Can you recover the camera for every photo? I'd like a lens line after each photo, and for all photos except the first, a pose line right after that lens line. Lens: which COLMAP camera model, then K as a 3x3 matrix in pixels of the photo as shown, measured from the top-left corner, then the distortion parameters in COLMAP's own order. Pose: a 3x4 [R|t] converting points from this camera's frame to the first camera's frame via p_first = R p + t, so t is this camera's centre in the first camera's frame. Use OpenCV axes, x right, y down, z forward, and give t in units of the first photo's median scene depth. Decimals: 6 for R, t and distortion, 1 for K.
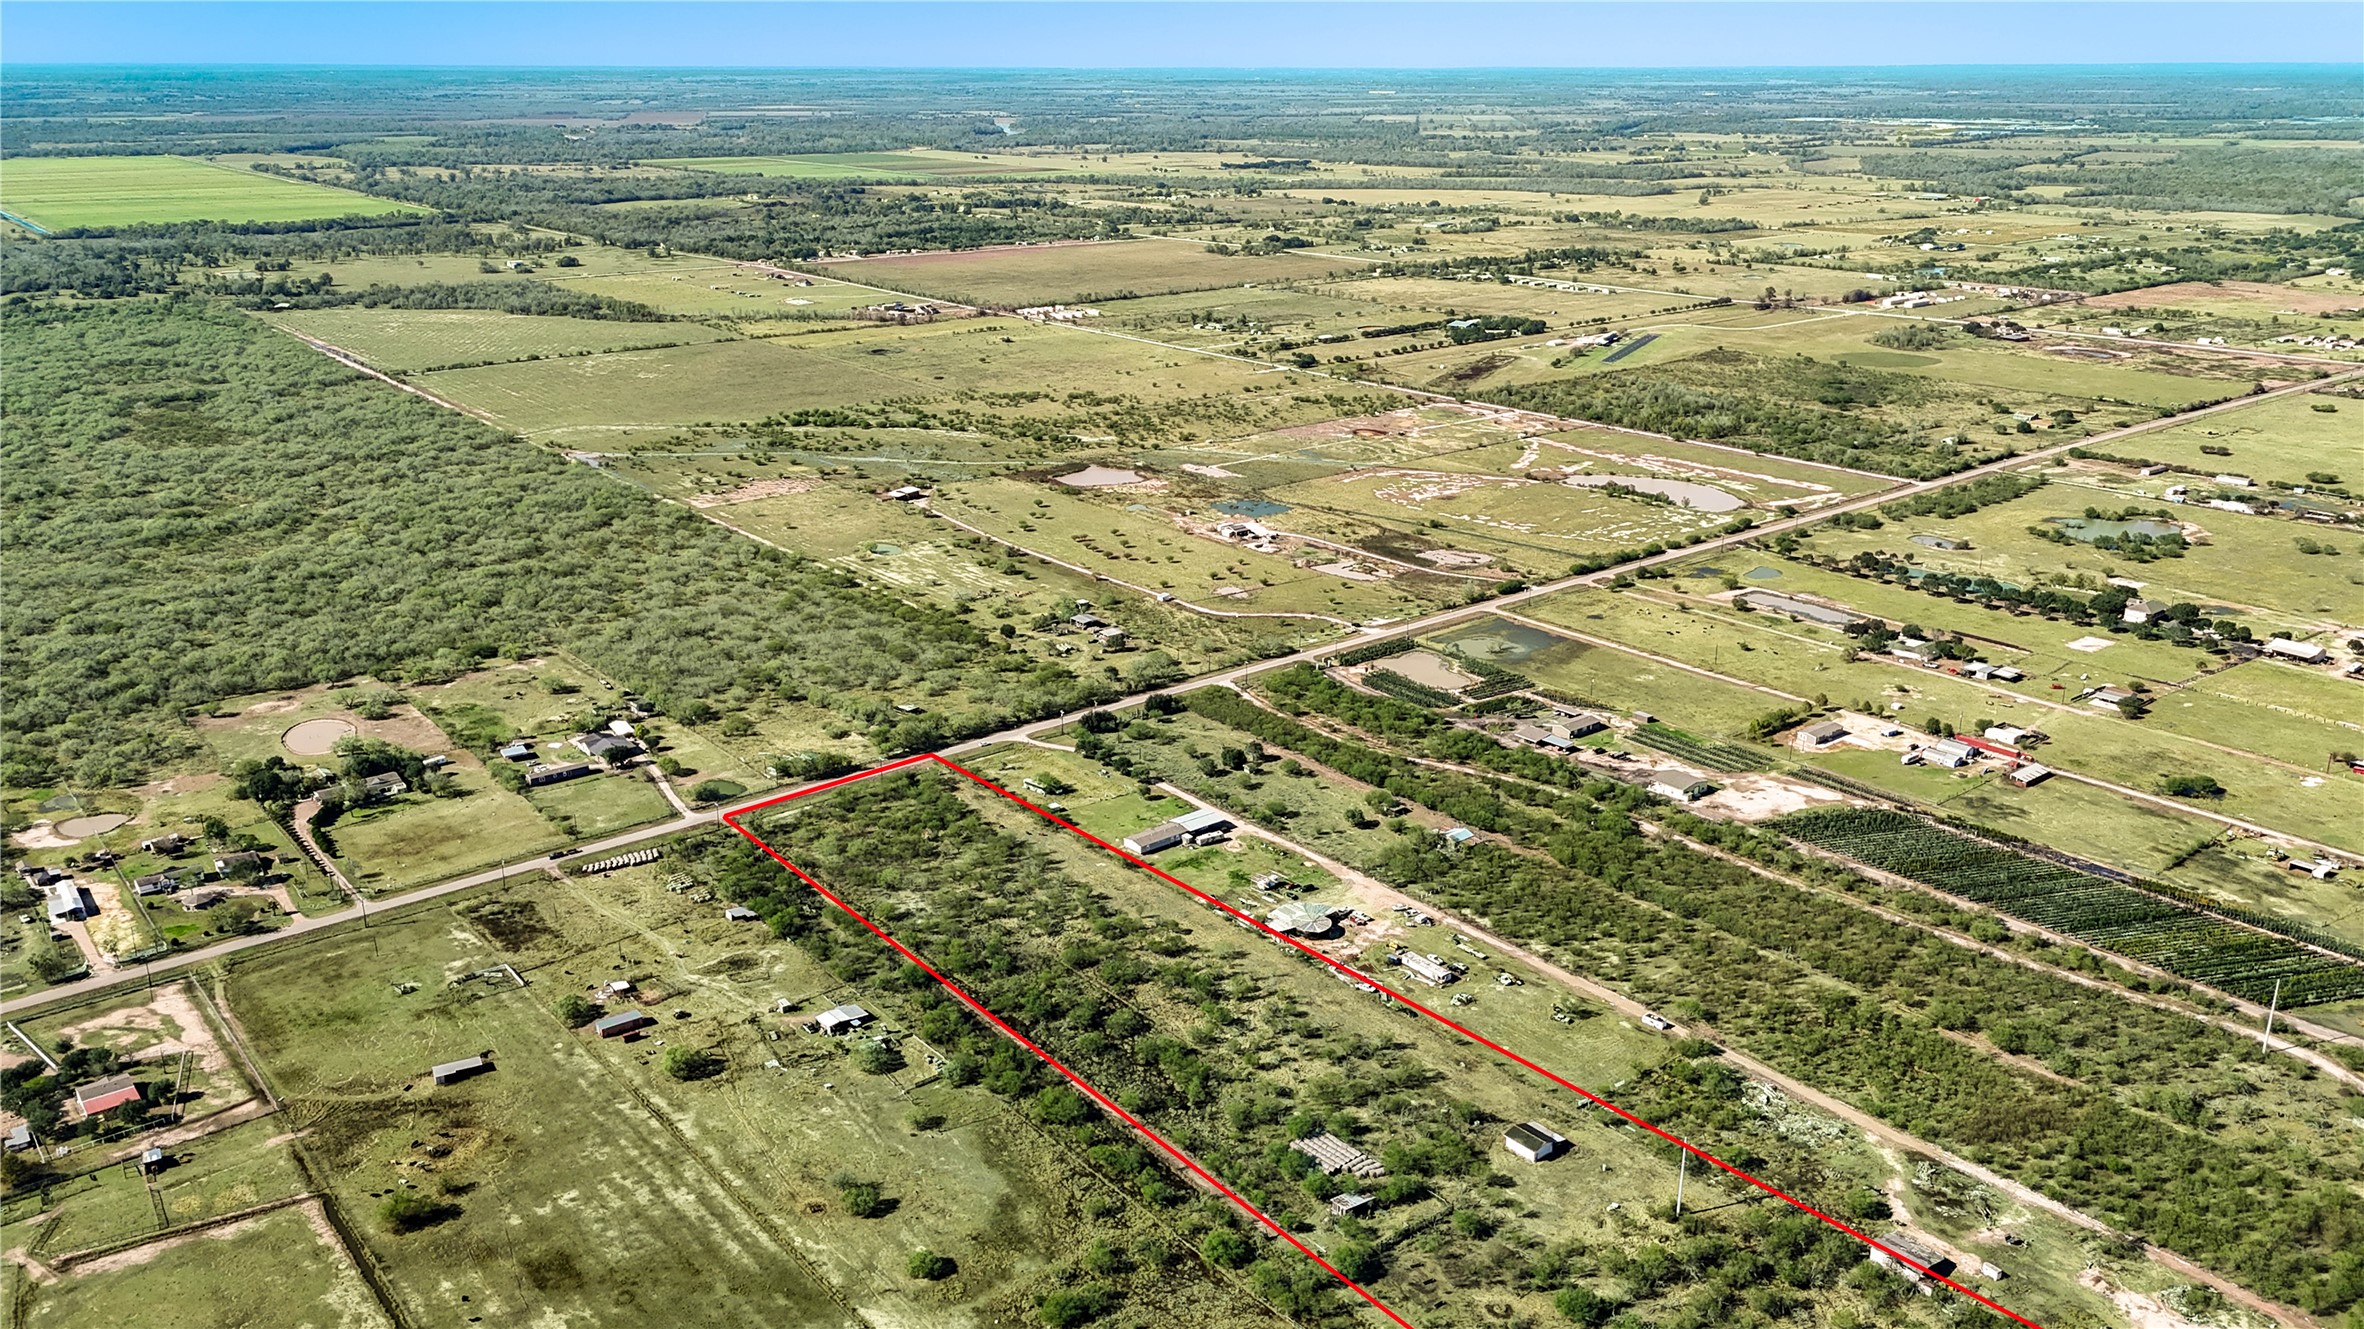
lens RADIAL K [[1813.1, 0, 1182.0], [0, 1813.1, 664.5], [0, 0, 1]] dist [0.104414, -0.132243]
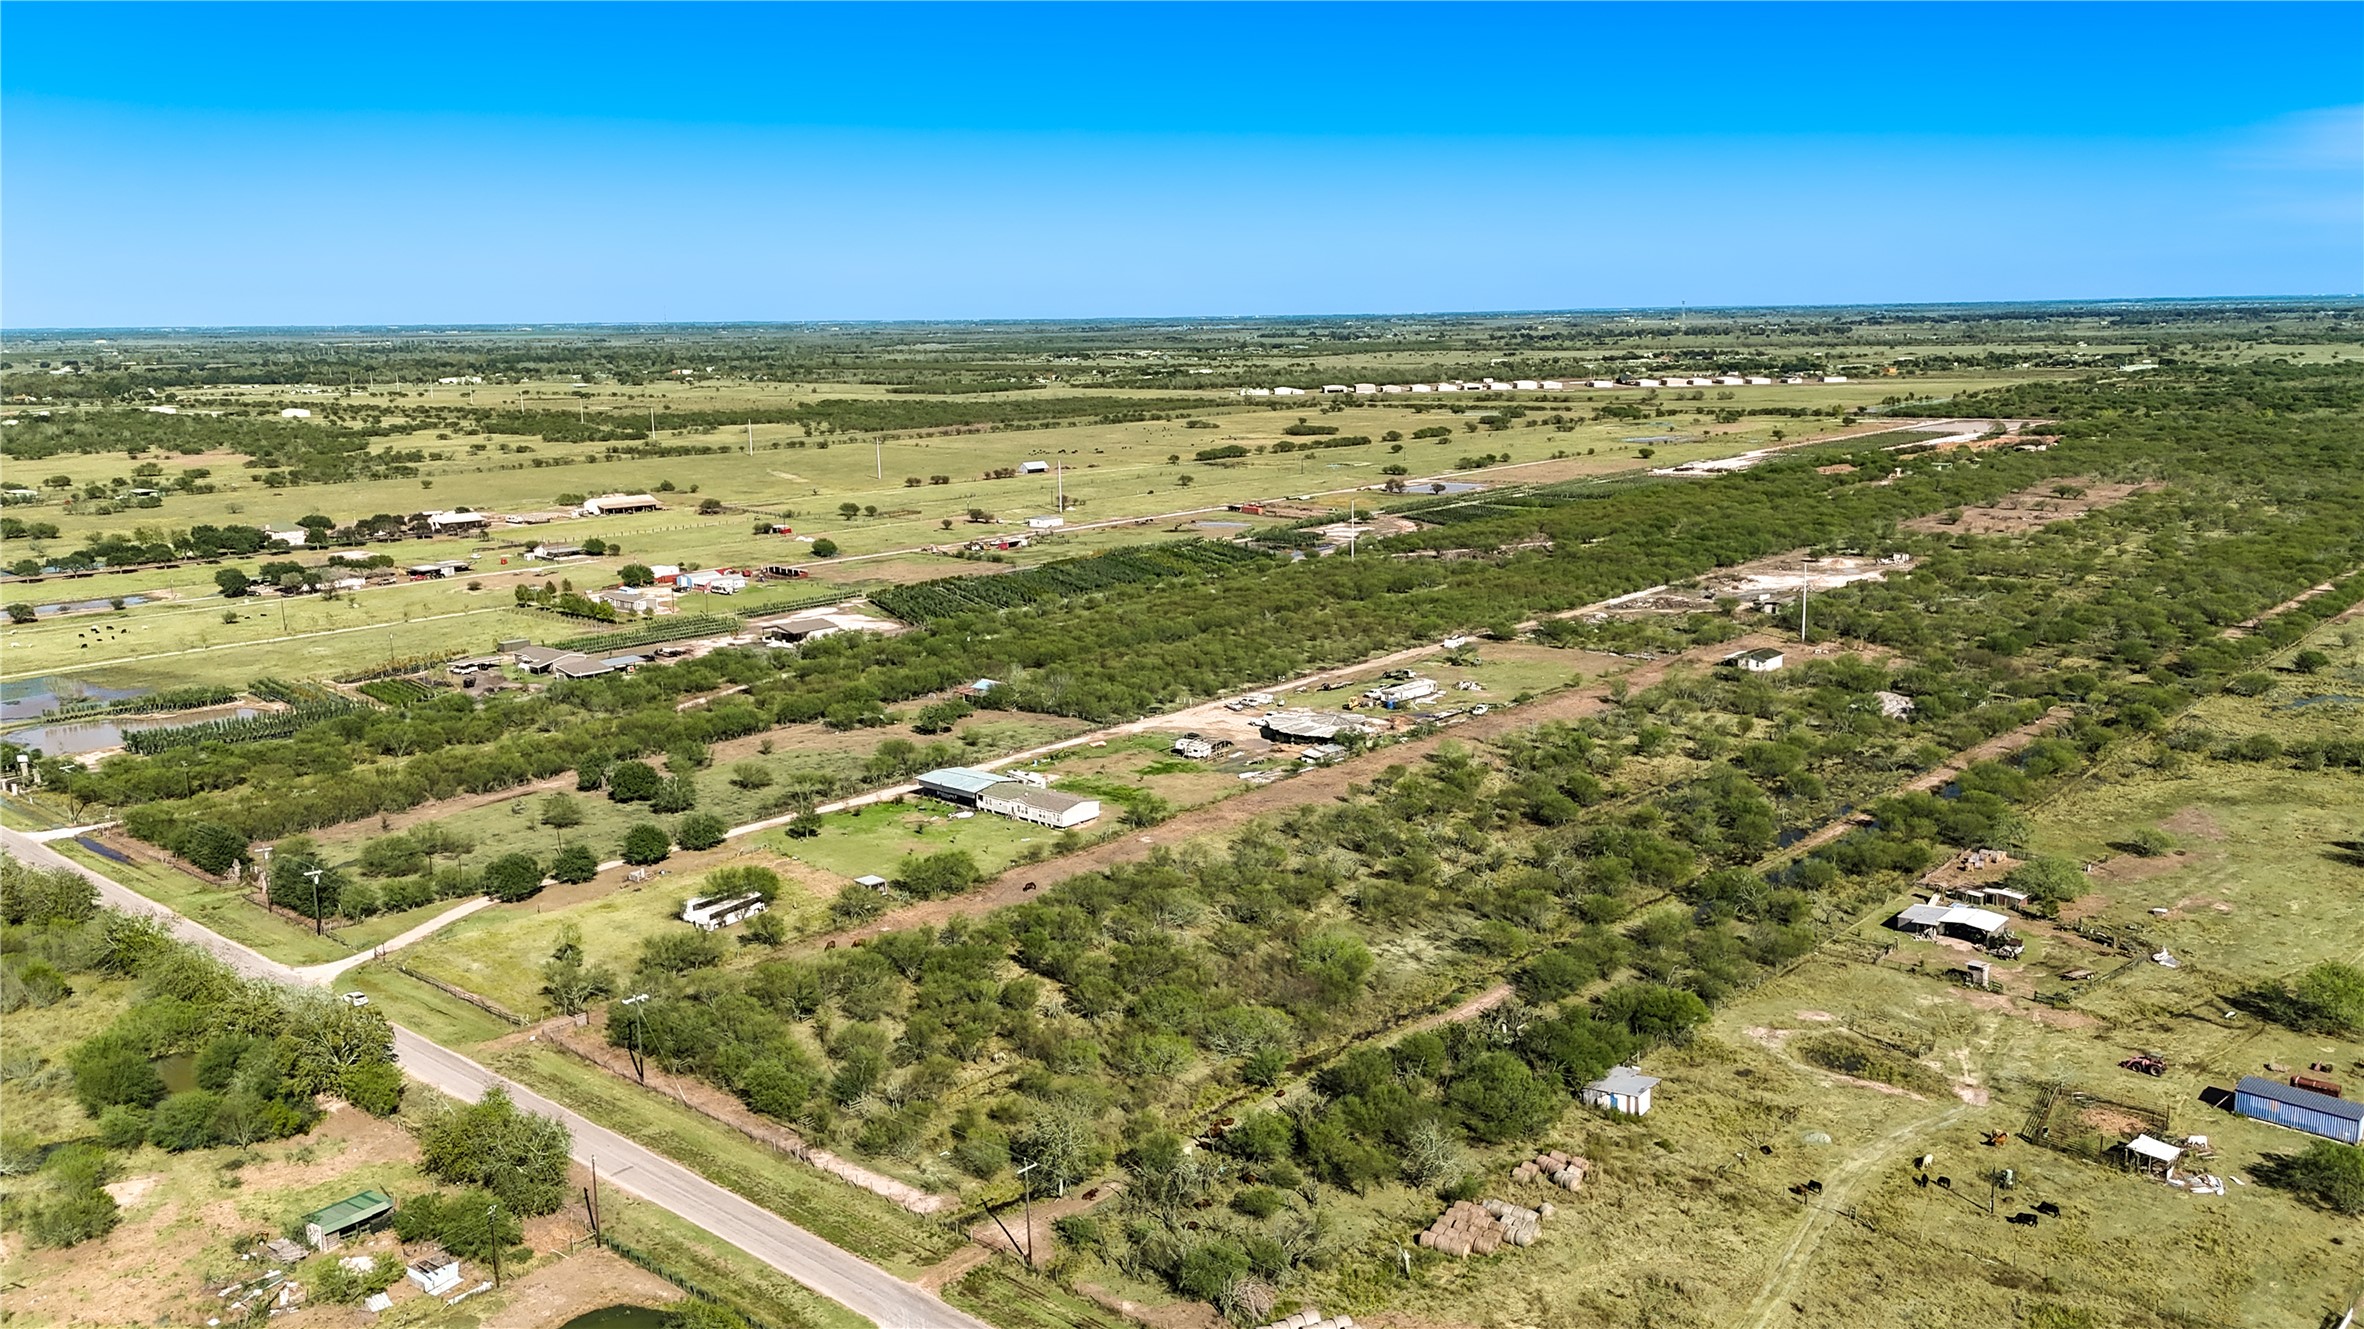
lens RADIAL K [[1796.1, 0, 1182.0], [0, 1796.1, 664.5], [0, 0, 1]] dist [0.083551, -0.072253]
pose [[-0.156820, -0.187706, 0.969626, -0.447317], [0.327658, 0.916280, 0.230372, -0.039243], [-0.931691, 0.353833, -0.082187, 0.872069]]
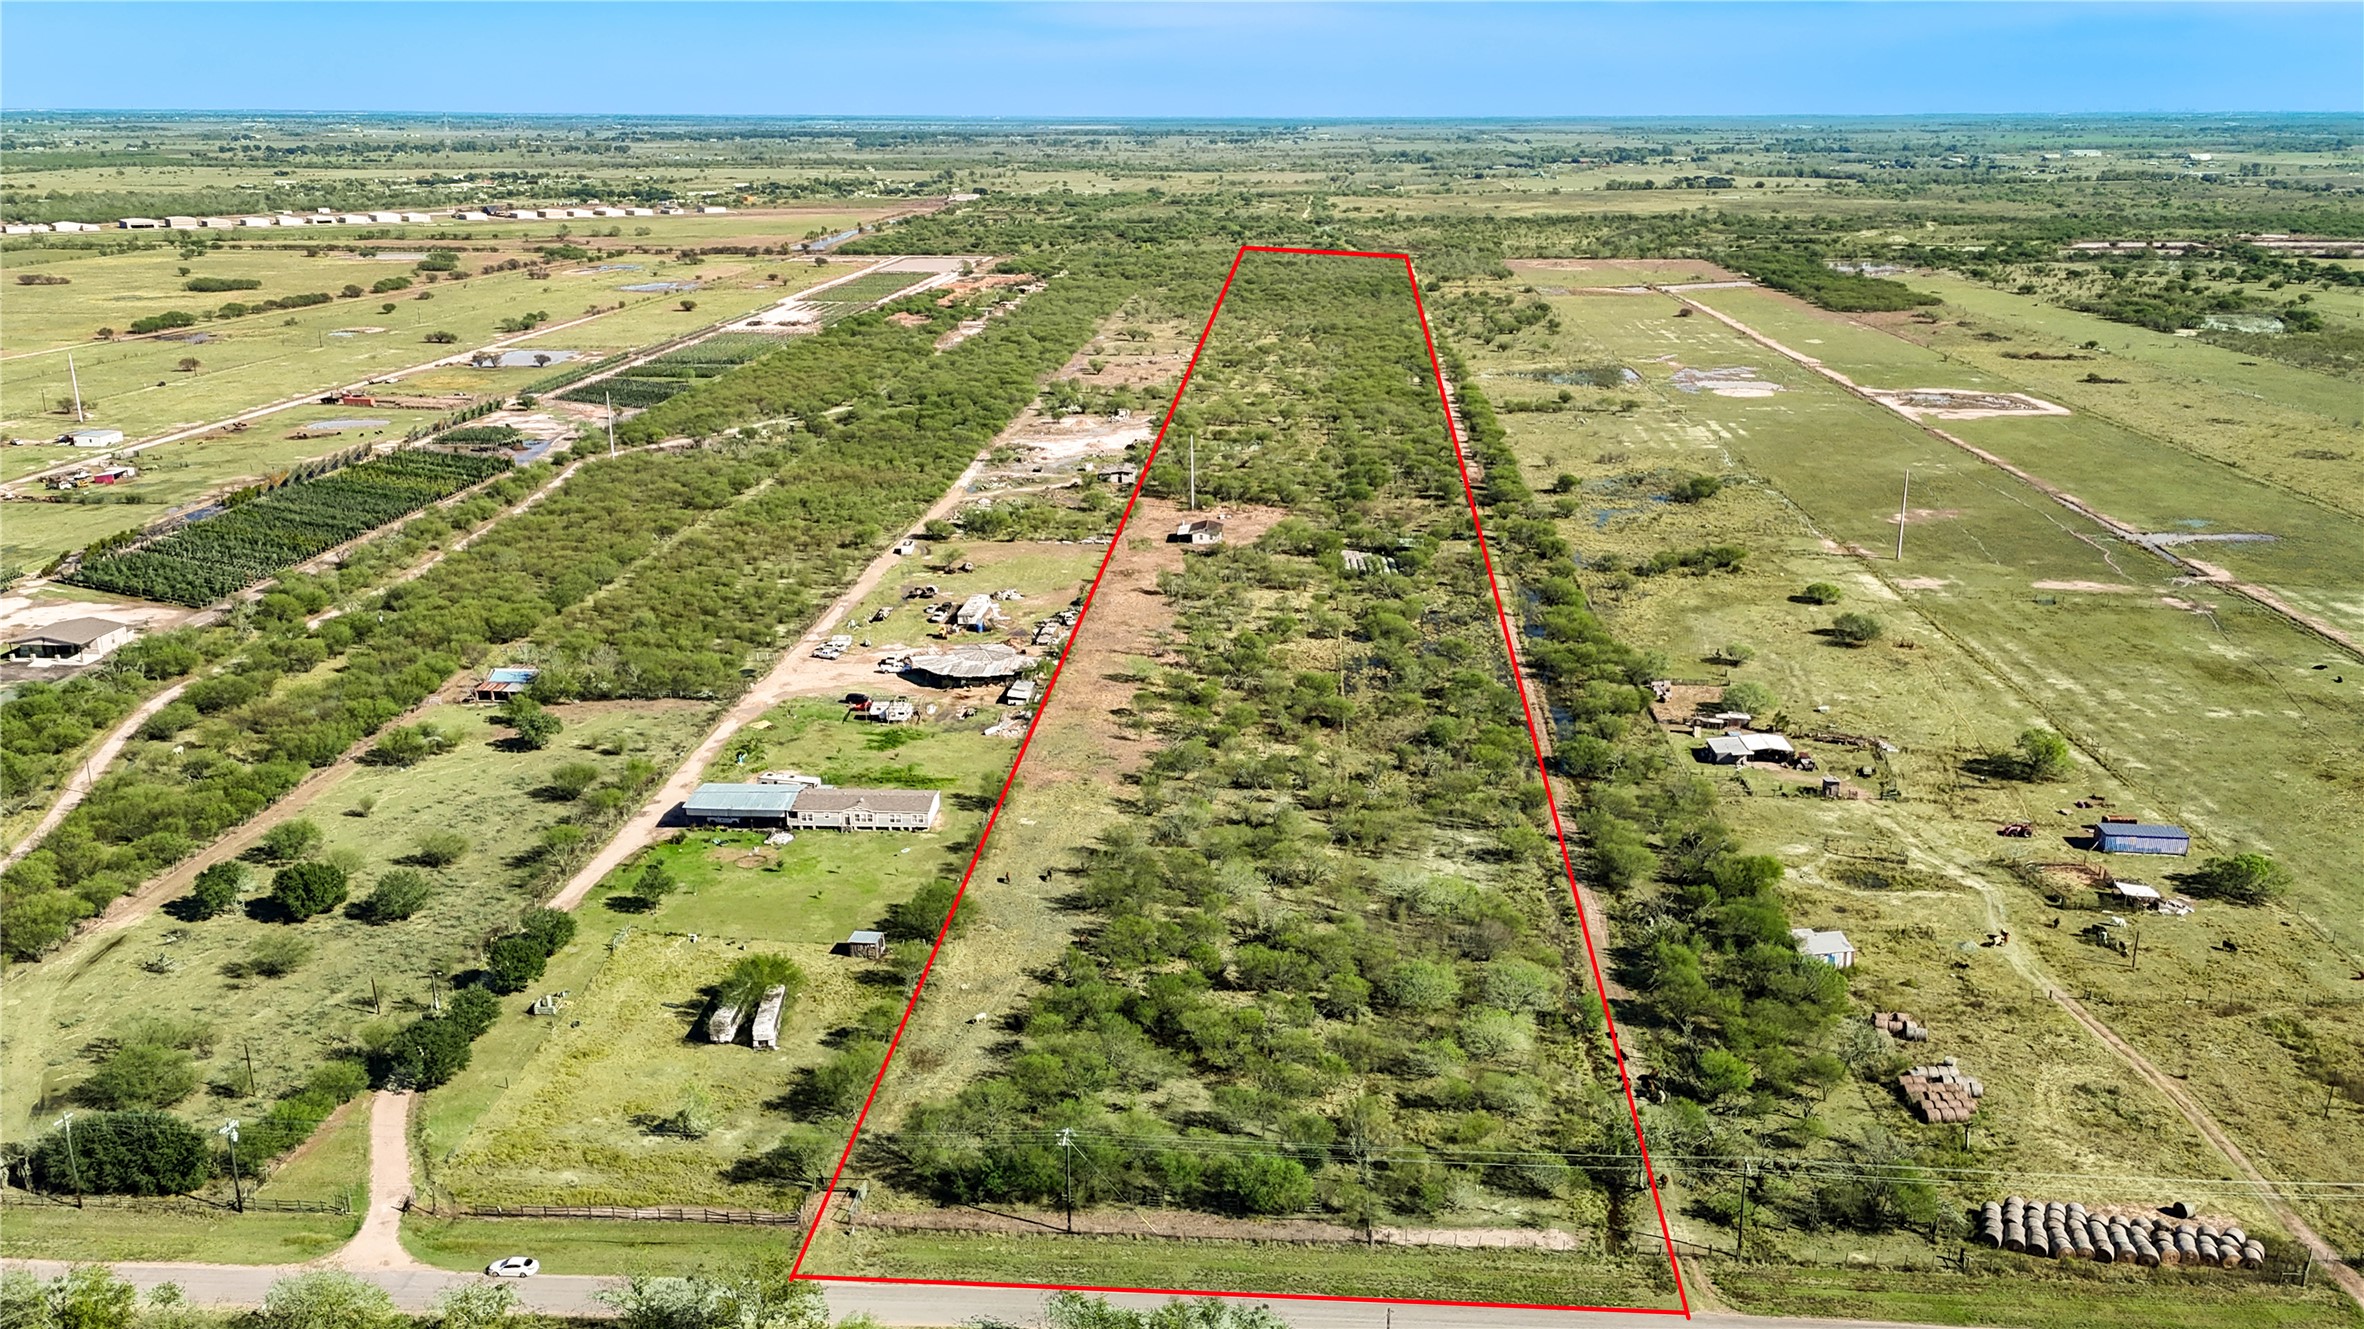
lens RADIAL K [[1841.8, 0, 1191.6], [0, 1841.8, 669.3], [0, 0, 1]] dist [0.073716, -0.059616]
pose [[-0.733053, -0.198101, 0.650684, -0.321723], [0.213568, 0.841227, 0.496715, -0.126880], [-0.645772, 0.503084, -0.574356, 1.052342]]
